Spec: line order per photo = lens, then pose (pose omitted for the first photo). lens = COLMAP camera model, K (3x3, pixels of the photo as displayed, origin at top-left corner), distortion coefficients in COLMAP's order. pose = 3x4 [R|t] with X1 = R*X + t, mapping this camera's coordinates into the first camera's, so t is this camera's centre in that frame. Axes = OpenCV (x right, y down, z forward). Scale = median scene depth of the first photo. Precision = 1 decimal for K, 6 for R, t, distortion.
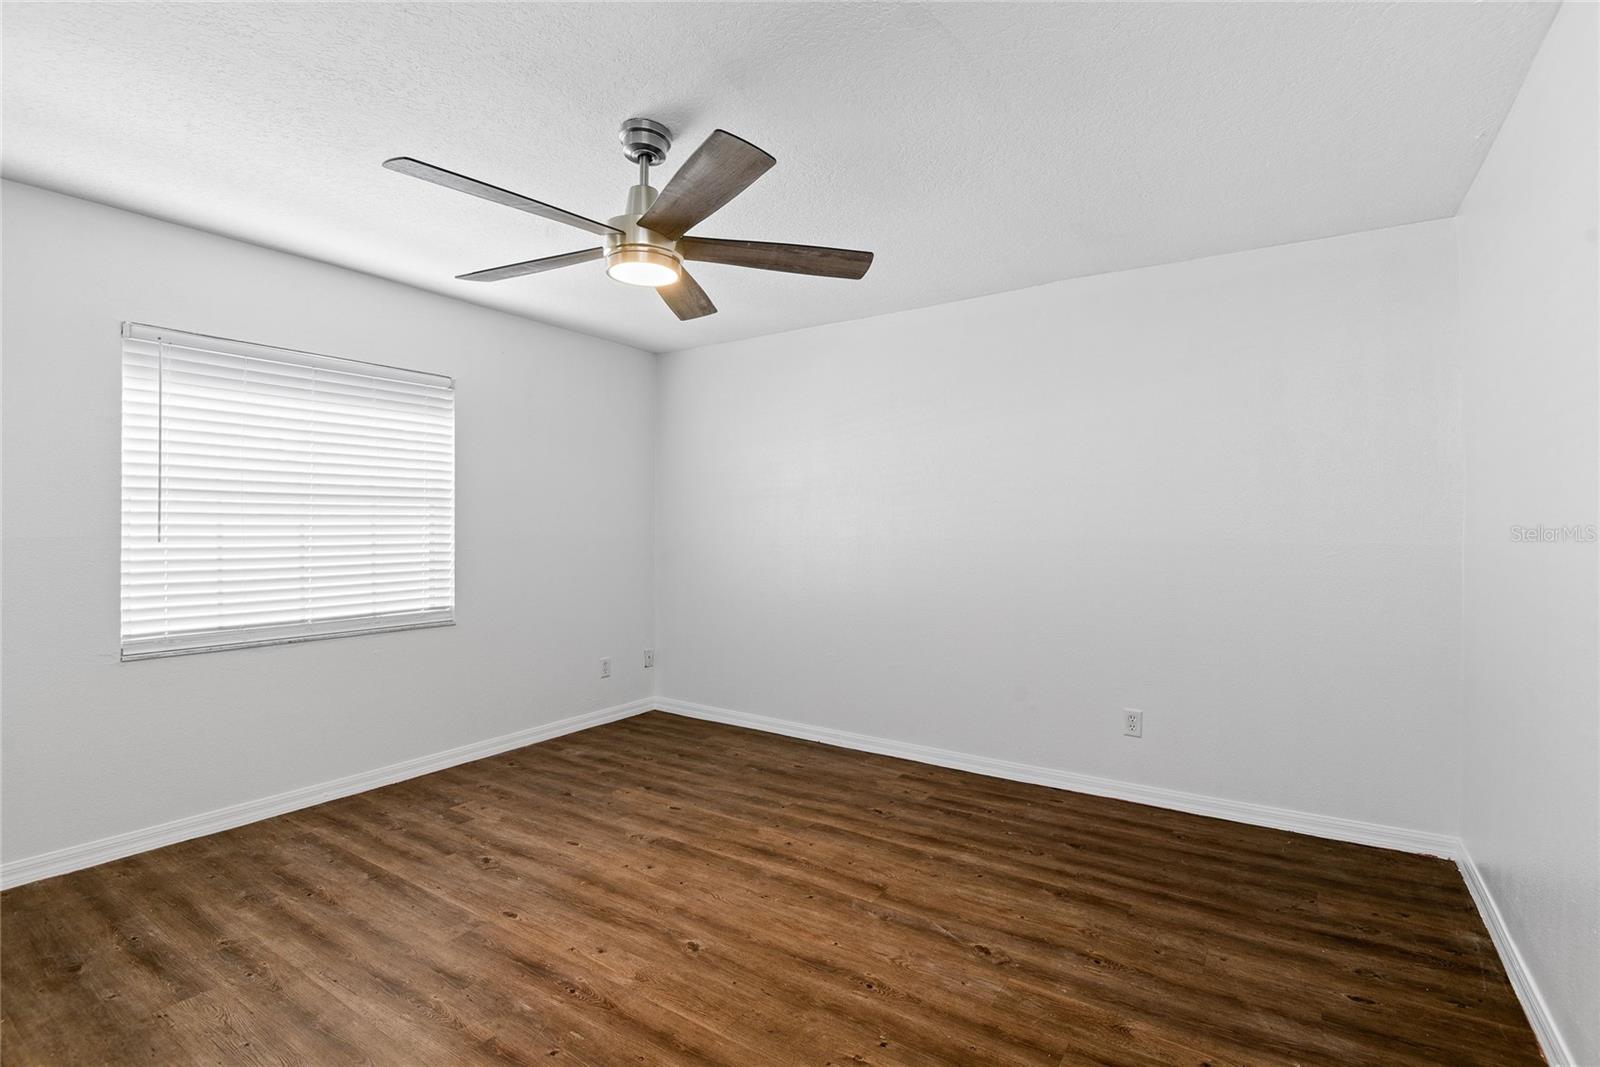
lens RADIAL K [[753.8, 0, 800.0], [0, 753.8, 533.5], [0, 0, 1]] dist [0.022627, -0.018659]
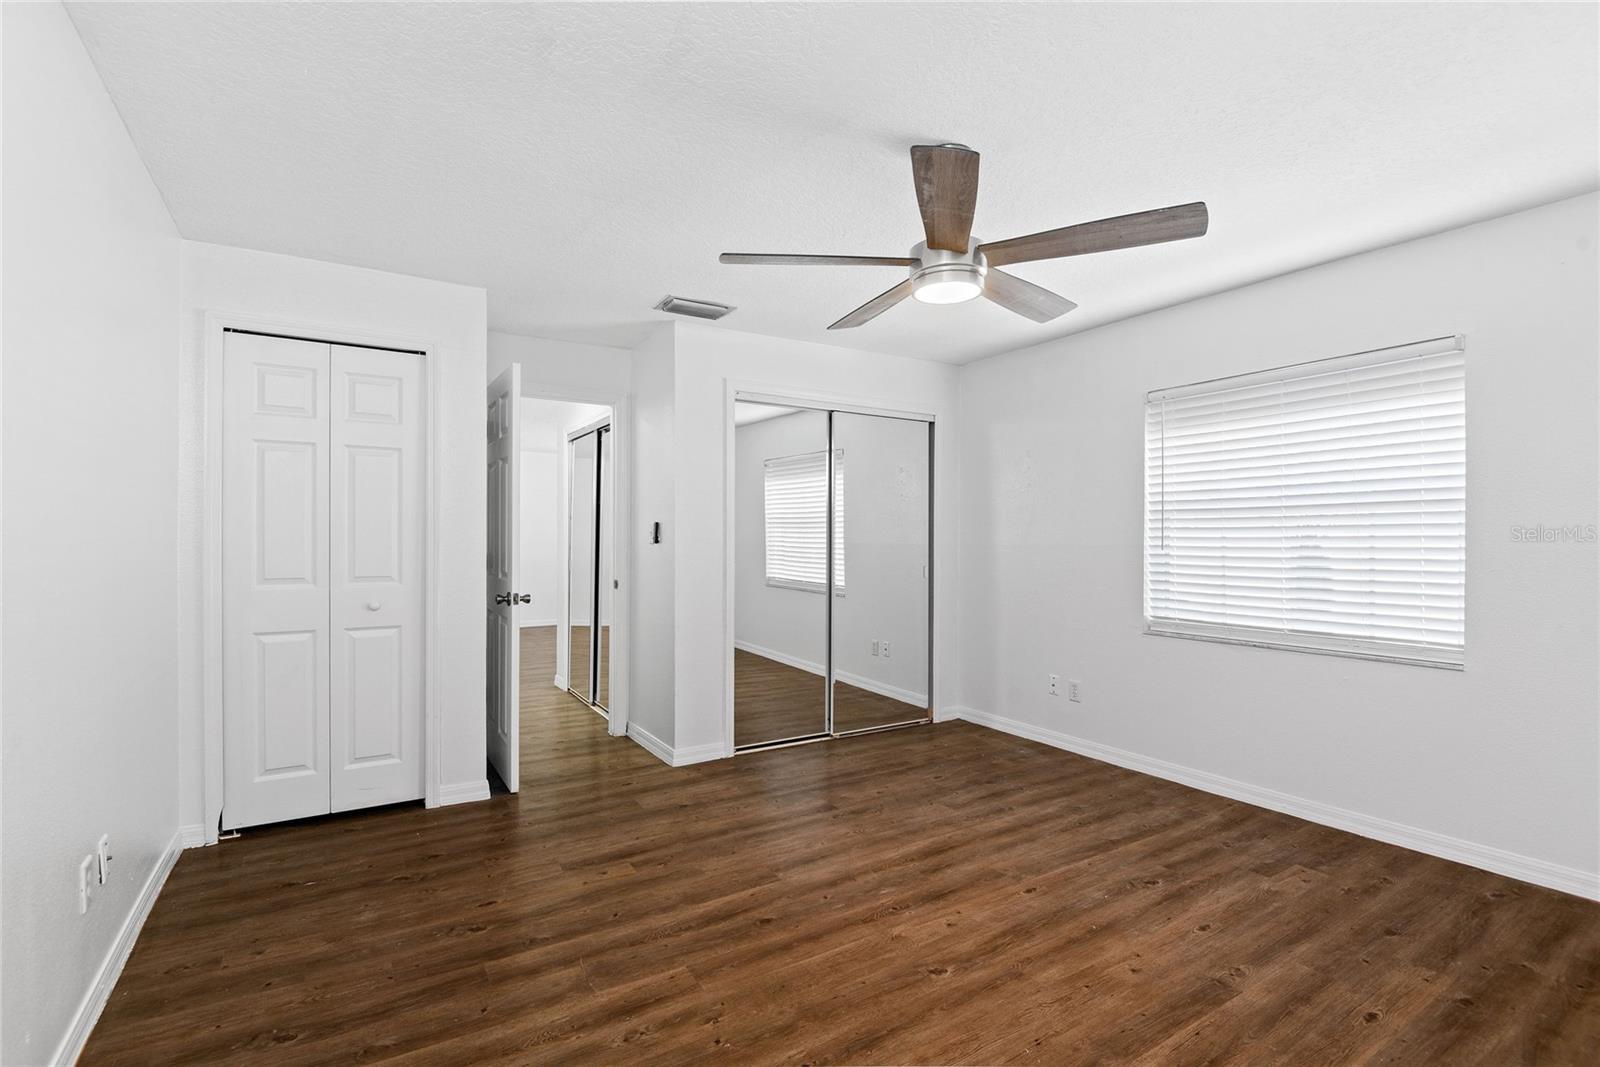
lens RADIAL K [[753.8, 0, 800.0], [0, 753.8, 533.5], [0, 0, 1]] dist [0.022627, -0.018659]
pose [[-0.429288, -0.013596, -0.903065, 0.661786], [-0.003915, 0.999905, -0.013193, 0.003106], [0.903159, -0.002129, -0.429301, 1.027467]]
